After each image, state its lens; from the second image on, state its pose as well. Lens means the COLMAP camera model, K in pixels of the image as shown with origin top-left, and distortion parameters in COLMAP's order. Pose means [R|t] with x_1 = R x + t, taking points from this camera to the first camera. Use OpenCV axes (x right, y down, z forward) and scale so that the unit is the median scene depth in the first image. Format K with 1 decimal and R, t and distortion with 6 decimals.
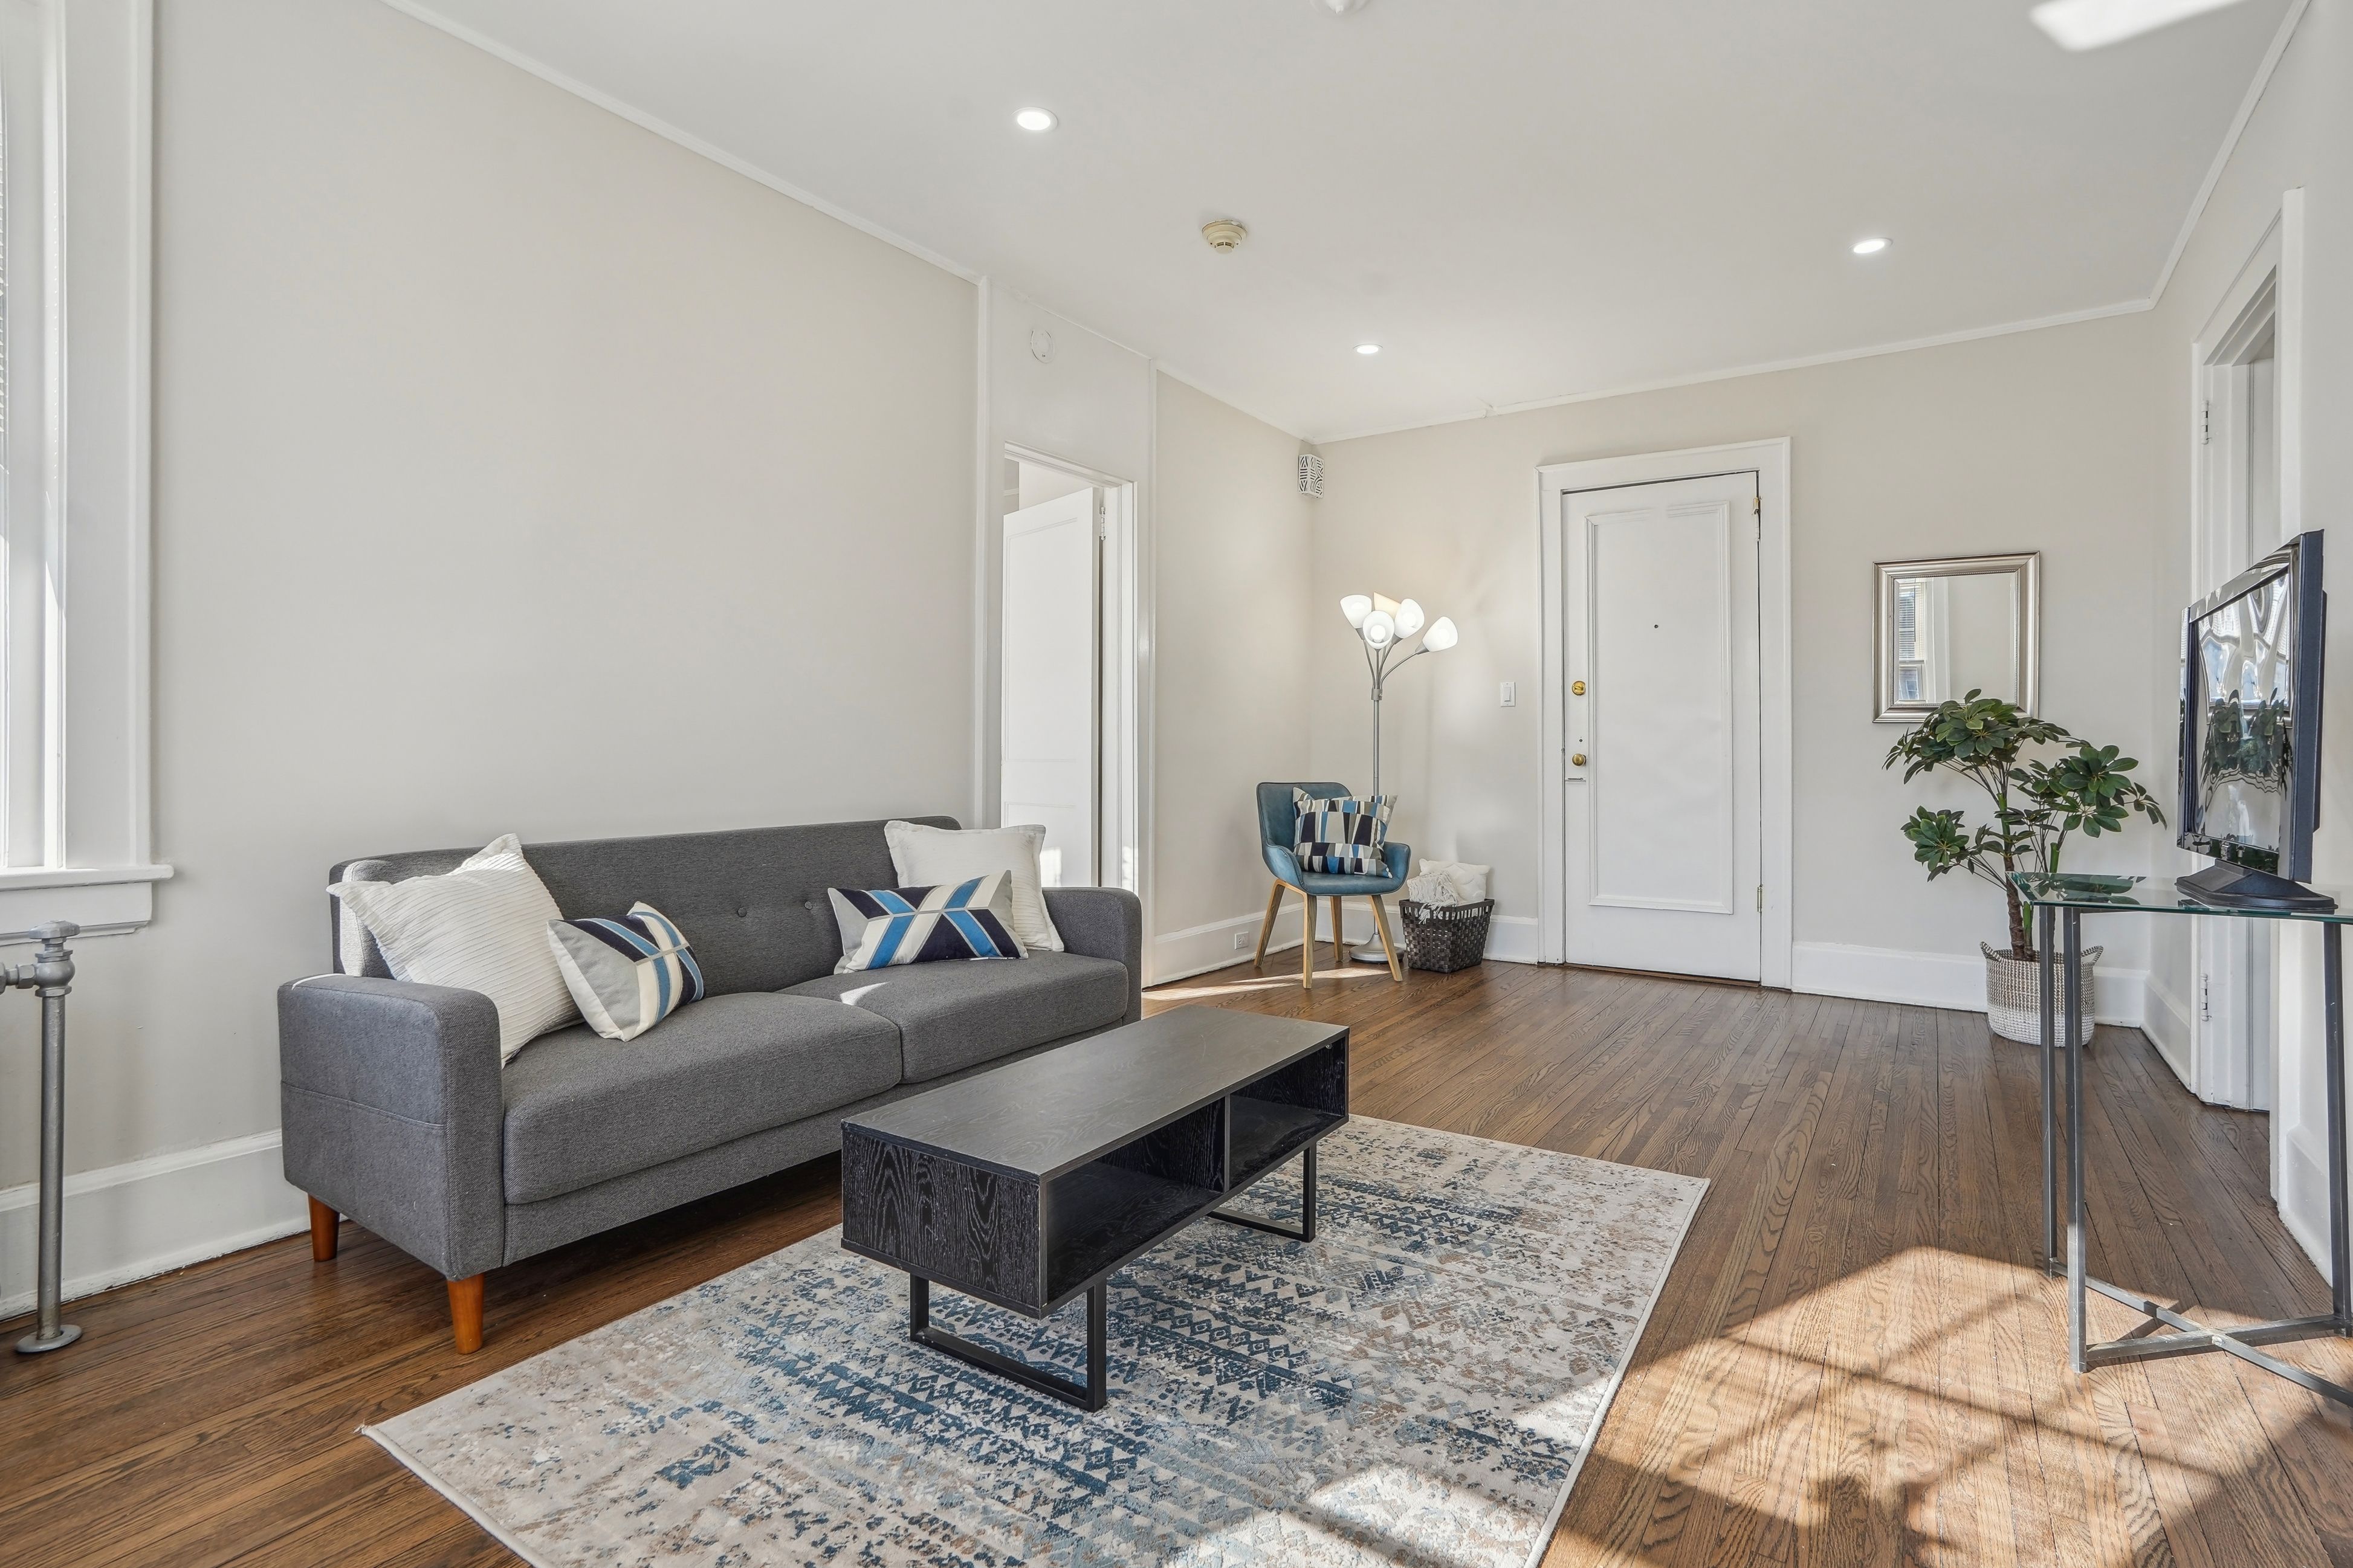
lens RADIAL K [[1134.0, 0, 1177.5], [0, 1134.0, 732.6], [0, 0, 1]] dist [-0.055951, 0.022459]
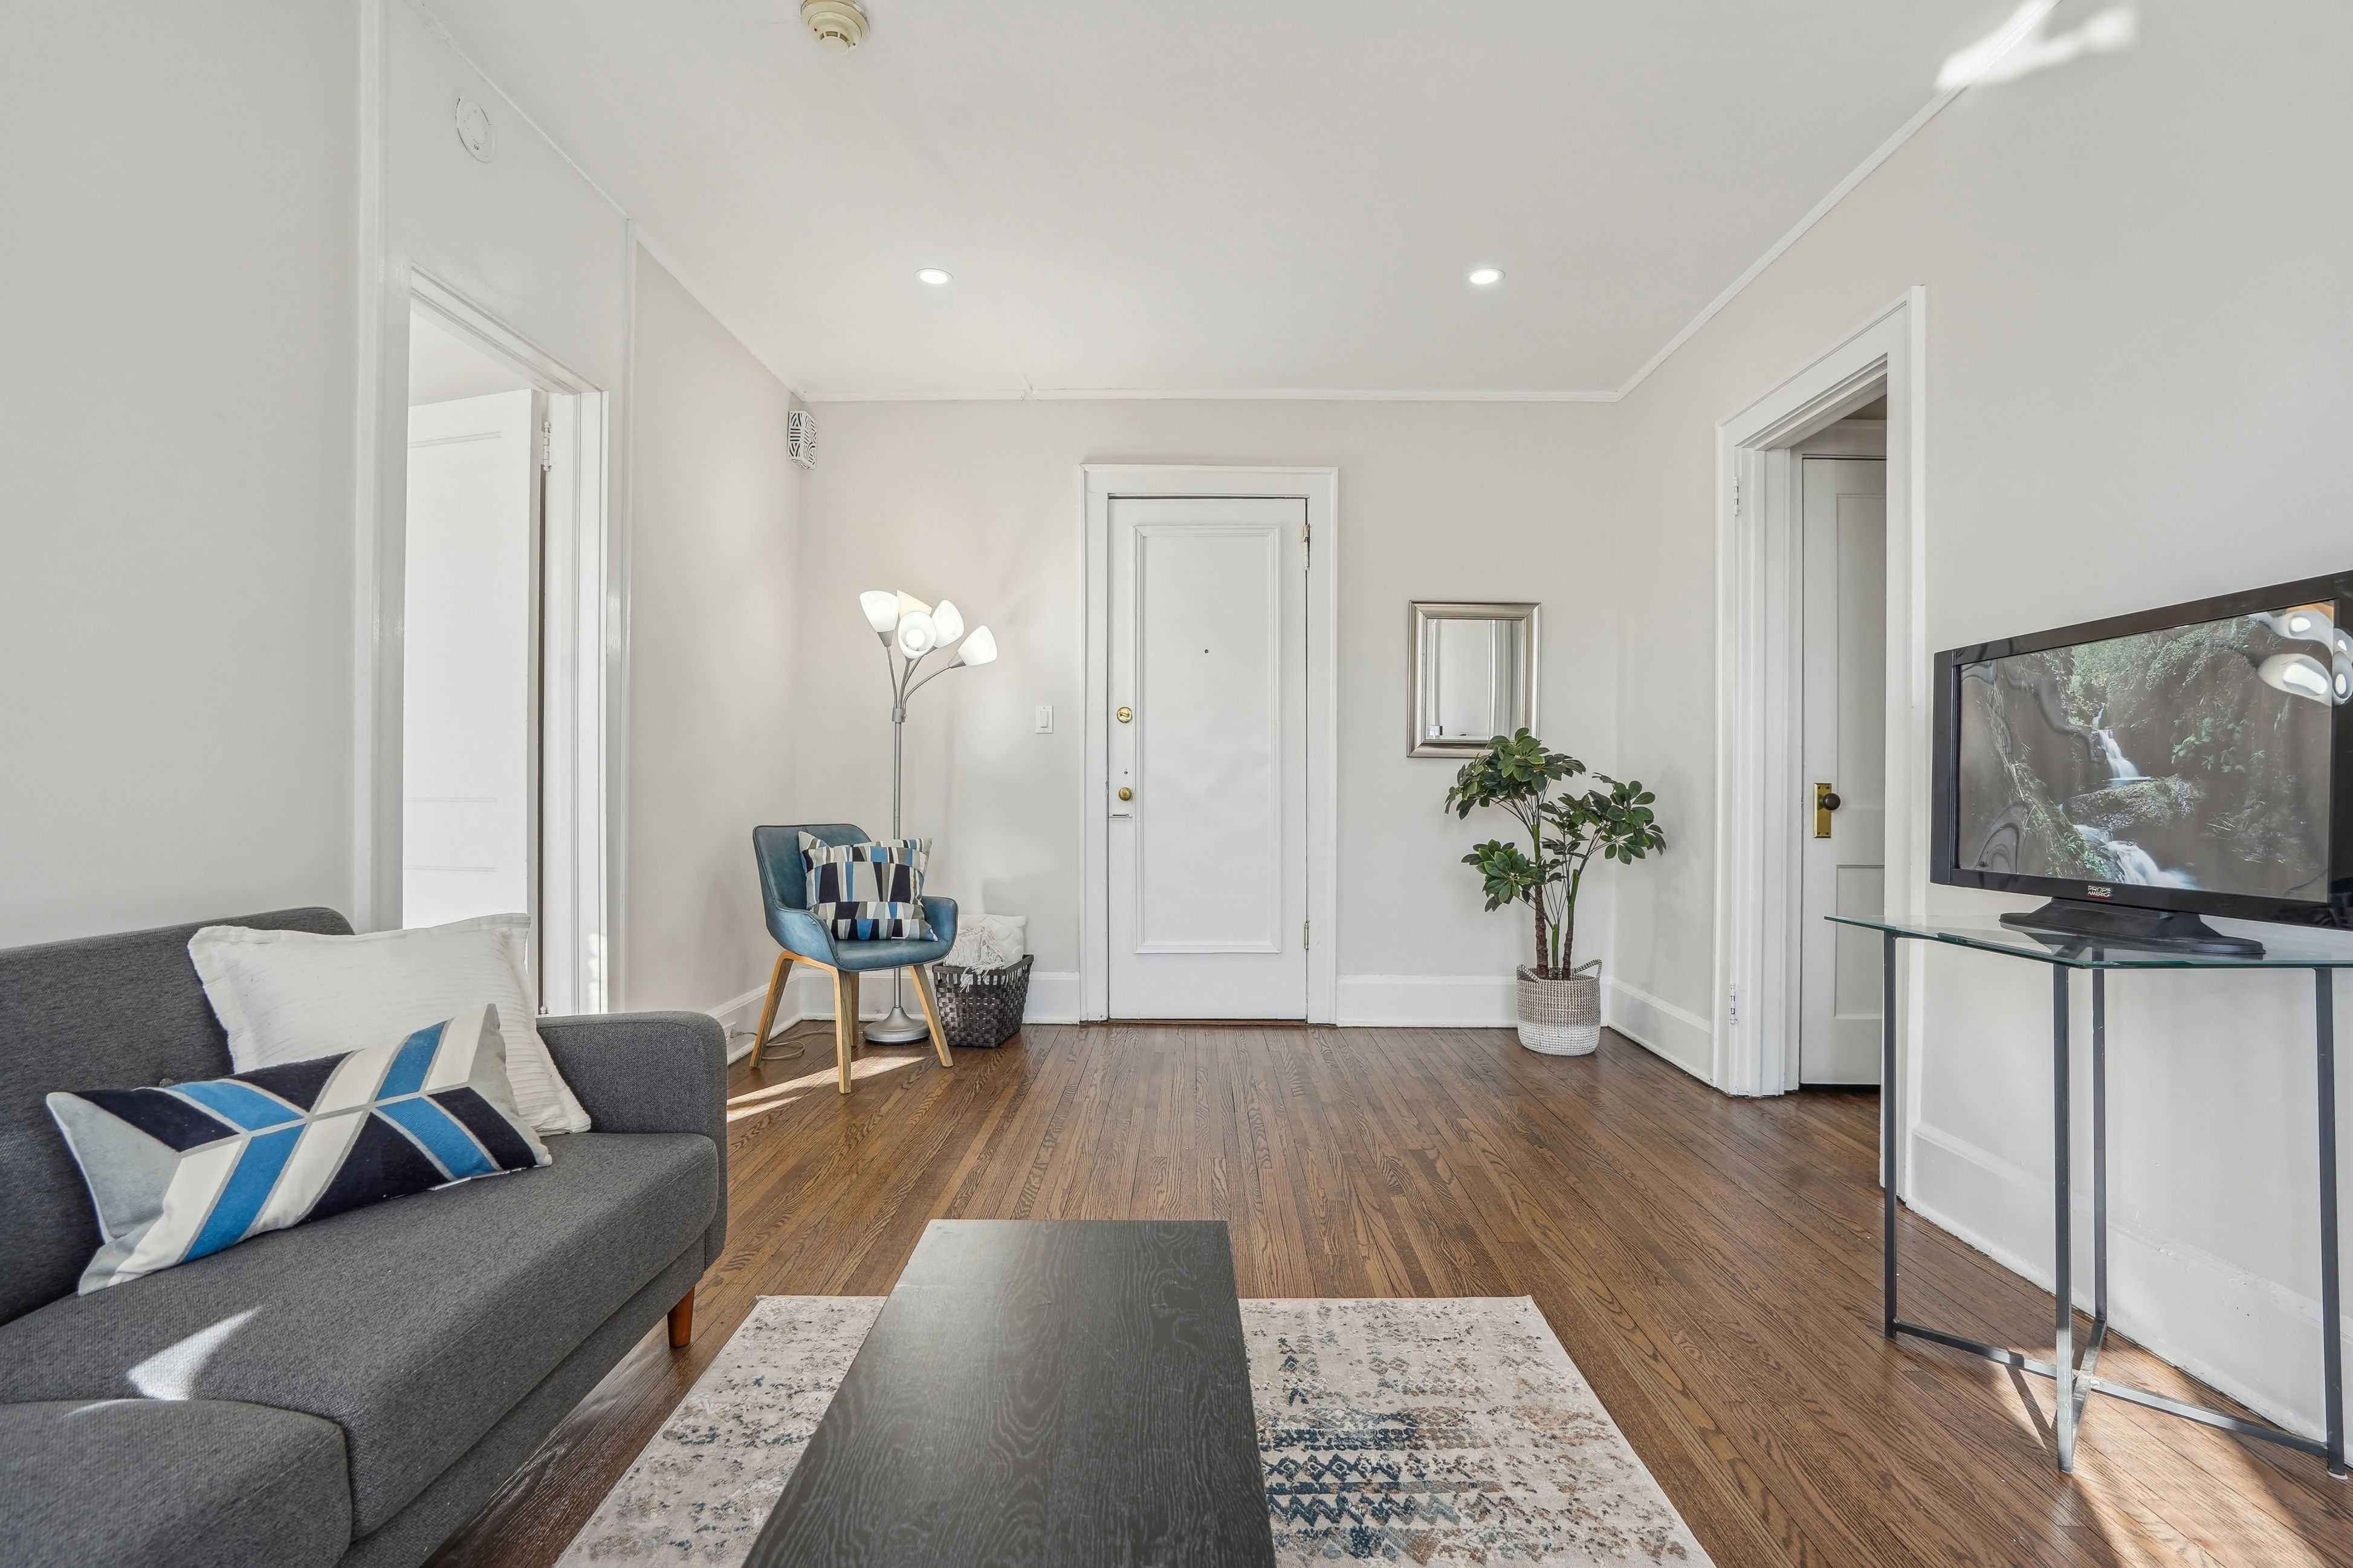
lens RADIAL K [[1111.1, 0, 1176.5], [0, 1111.1, 785.8], [0, 0, 1]] dist [-0.062526, 0.031190]
pose [[0.835386, -0.000834, 0.549663, -0.130675], [-0.009992, 0.999811, 0.016702, 0.002542], [-0.549573, -0.019444, 0.835219, 0.304759]]
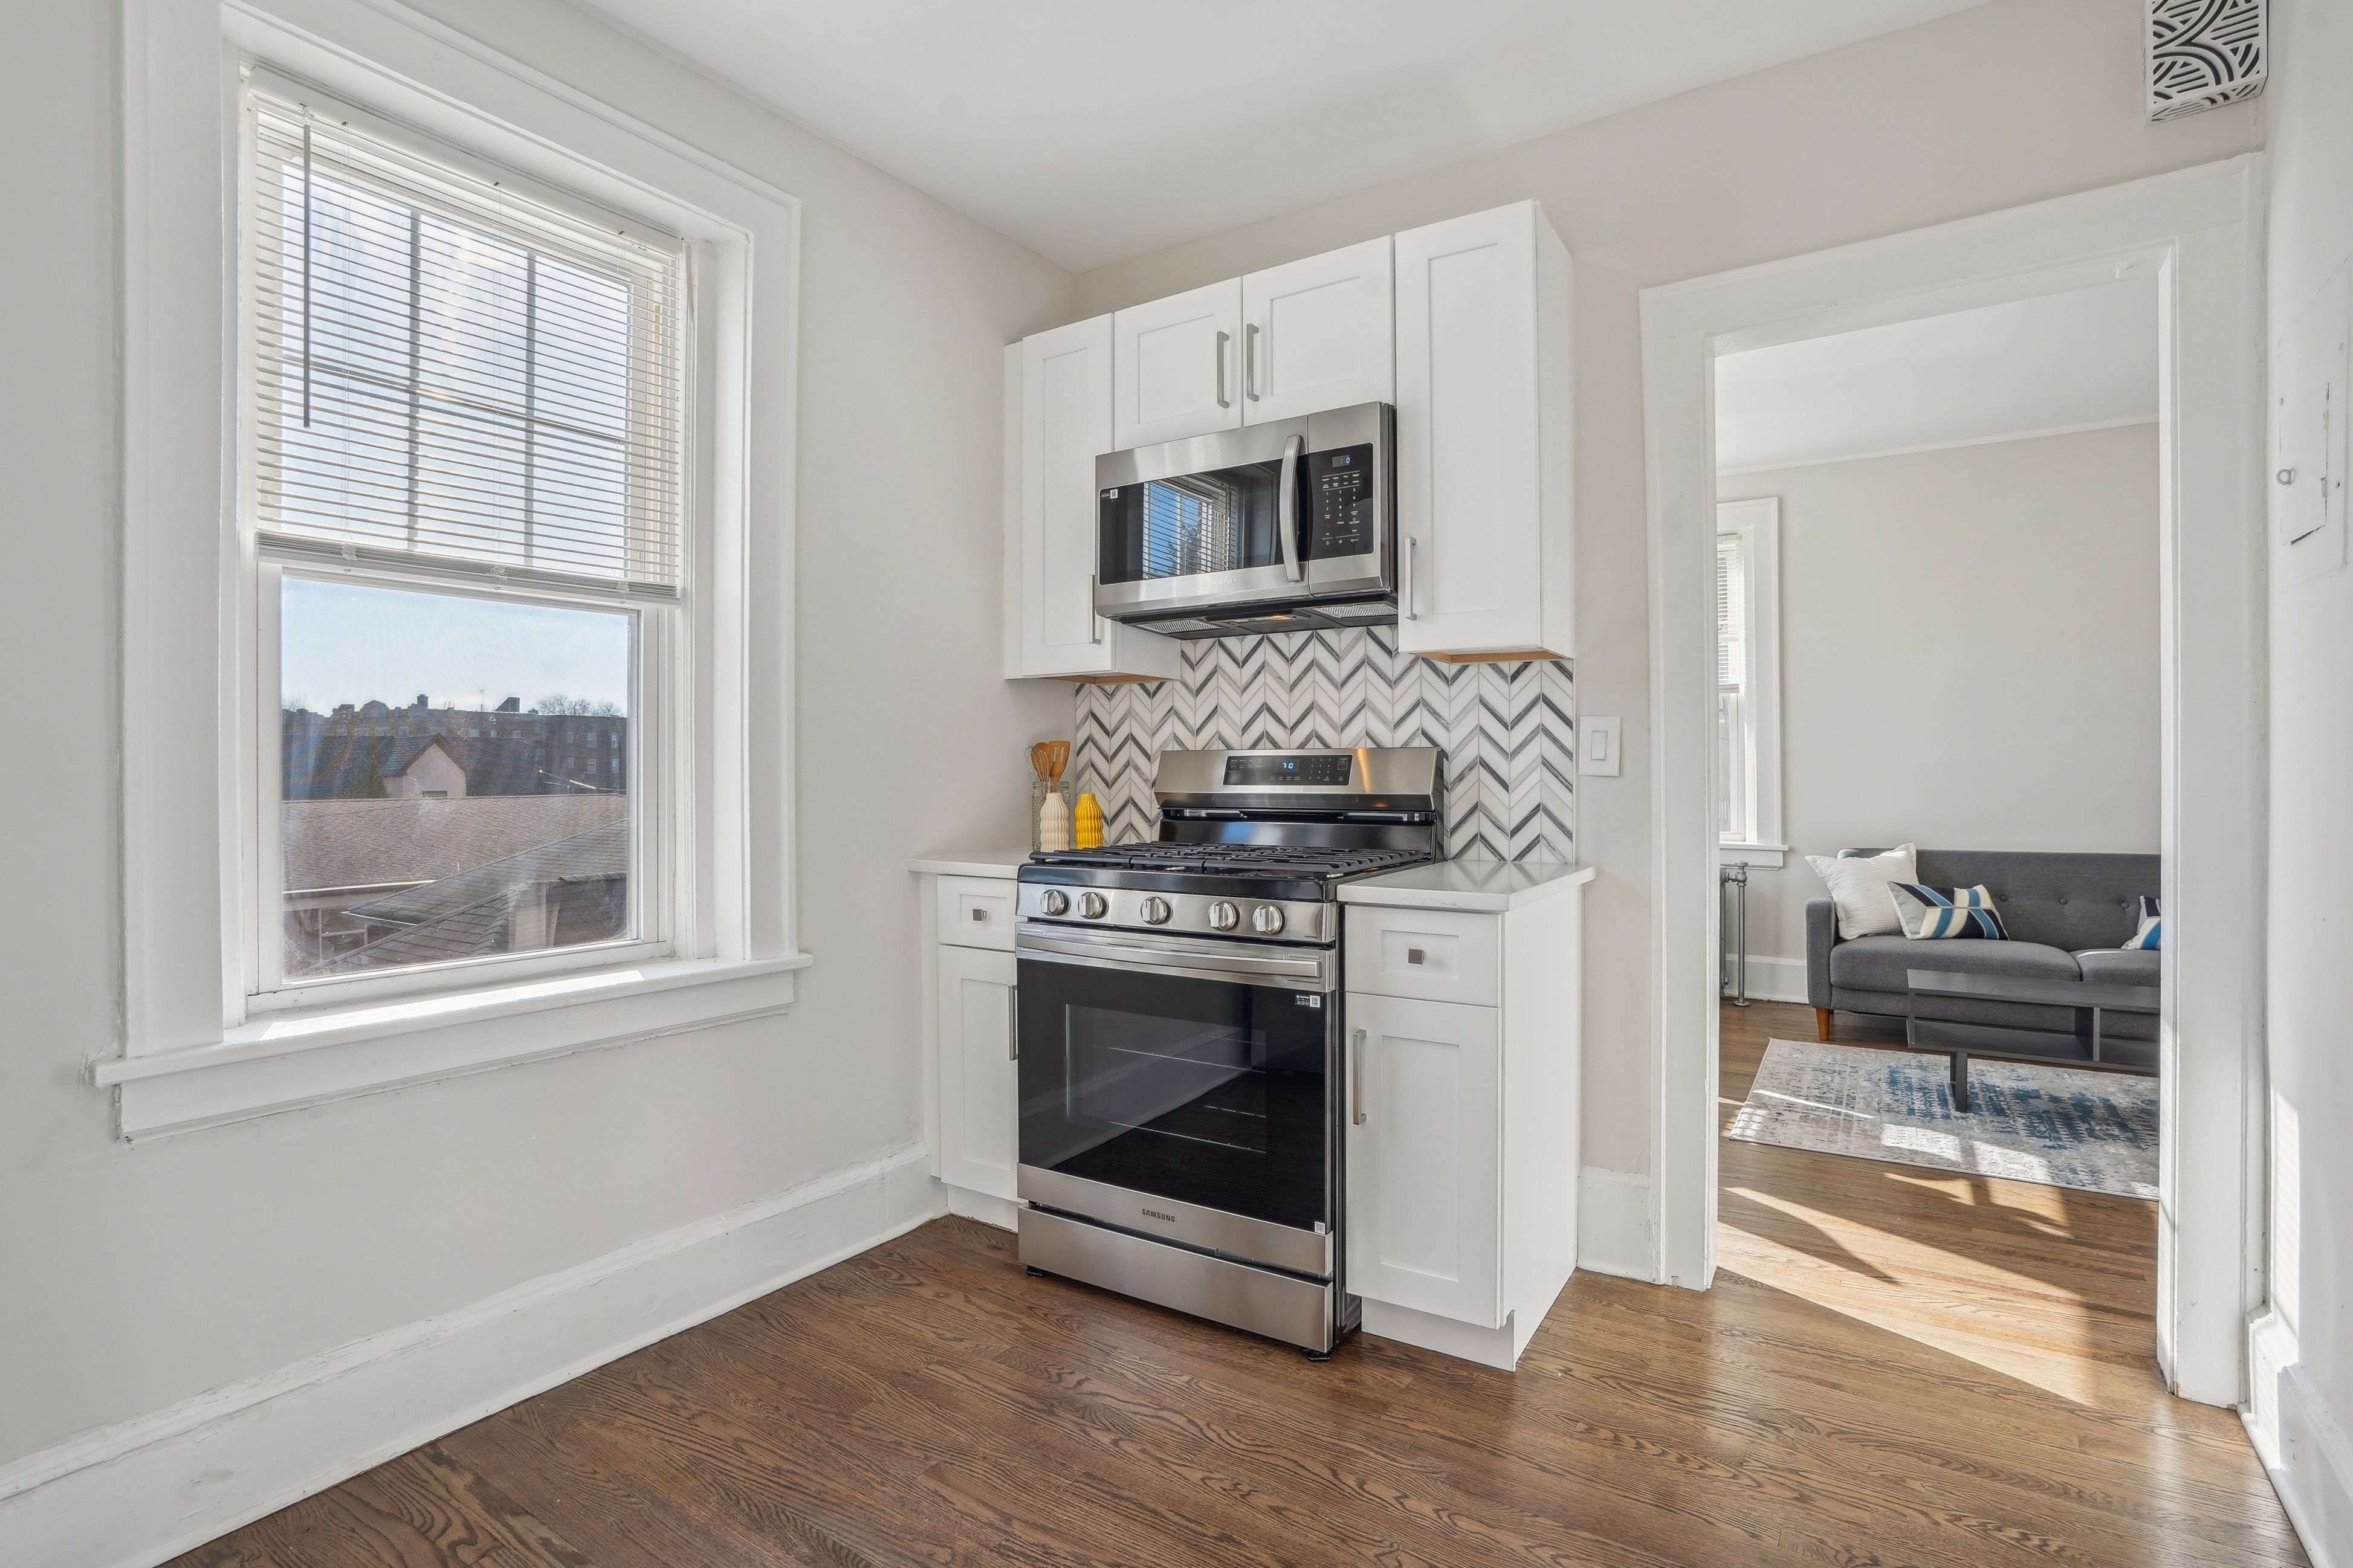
lens RADIAL K [[1170.0, 0, 1167.1], [0, 1170.0, 753.6], [0, 0, 1]] dist [-0.054080, 0.026186]
pose [[0.009354, -0.015527, -0.999836, 0.932087], [0.020463, 0.999673, -0.015333, -0.043298], [0.999747, -0.020316, 0.009669, -0.248855]]
